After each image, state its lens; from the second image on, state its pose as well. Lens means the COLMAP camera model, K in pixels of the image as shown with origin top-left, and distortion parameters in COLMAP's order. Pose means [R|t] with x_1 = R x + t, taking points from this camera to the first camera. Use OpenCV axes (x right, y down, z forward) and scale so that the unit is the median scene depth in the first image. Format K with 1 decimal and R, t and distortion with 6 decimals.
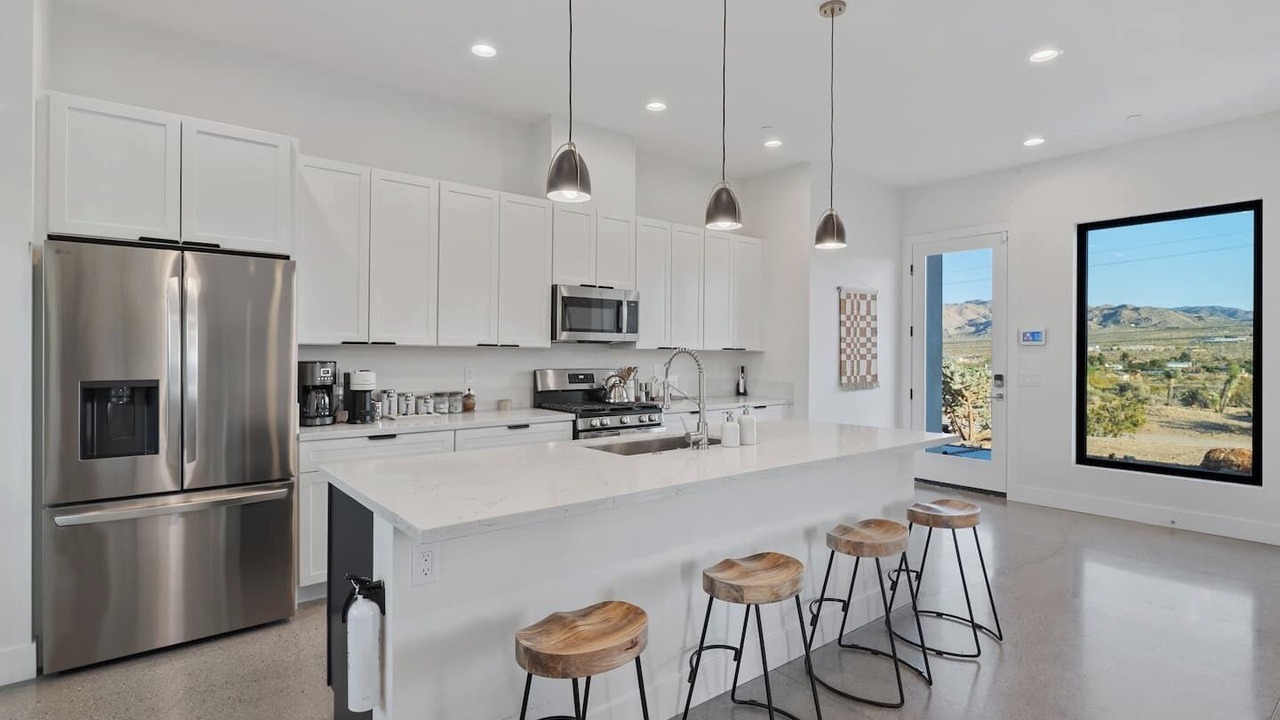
lens RADIAL K [[642.6, 0, 641.5], [0, 642.6, 351.1], [0, 0, 1]] dist [0.004662, -0.000555]
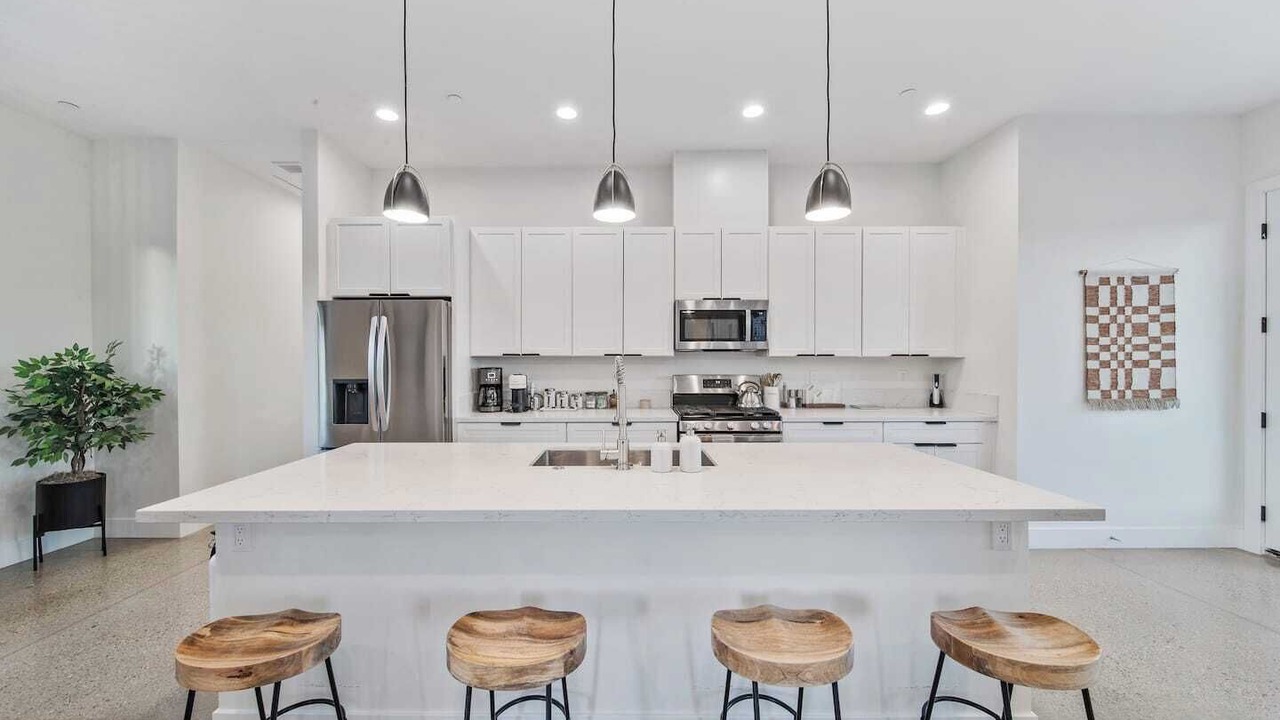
lens RADIAL K [[464.9, 0, 618.2], [0, 464.9, 359.6], [0, 0, 1]] dist [-0.000687, -0.000495]
pose [[0.764817, -0.004789, -0.644230, 0.284149], [0.007600, 0.999970, 0.001588, -0.001285], [0.644203, -0.006111, 0.764830, 0.278680]]
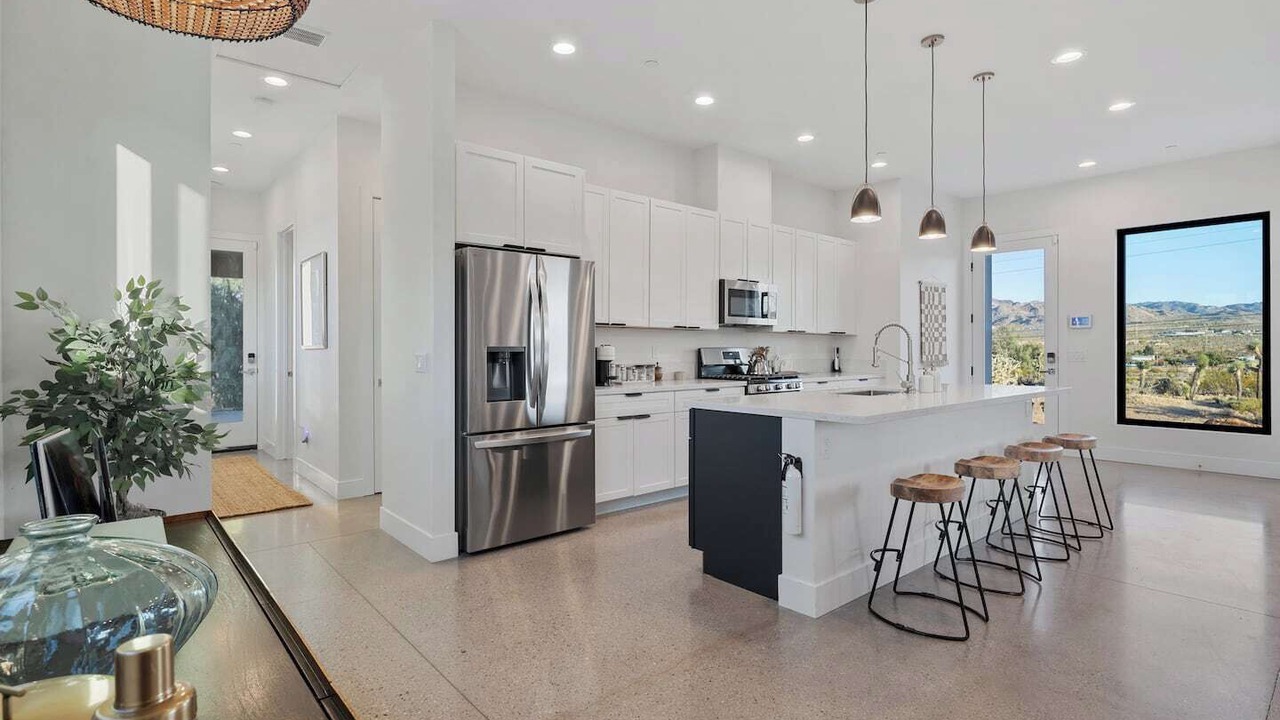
lens RADIAL K [[642.6, 0, 635.0], [0, 642.6, 348.8], [0, 0, 1]] dist [0.004662, -0.000555]
pose [[0.999535, -0.005020, 0.030061, -0.310247], [0.004968, 0.999986, 0.001783, 0.026383], [-0.030070, -0.001633, 0.999546, -0.223713]]
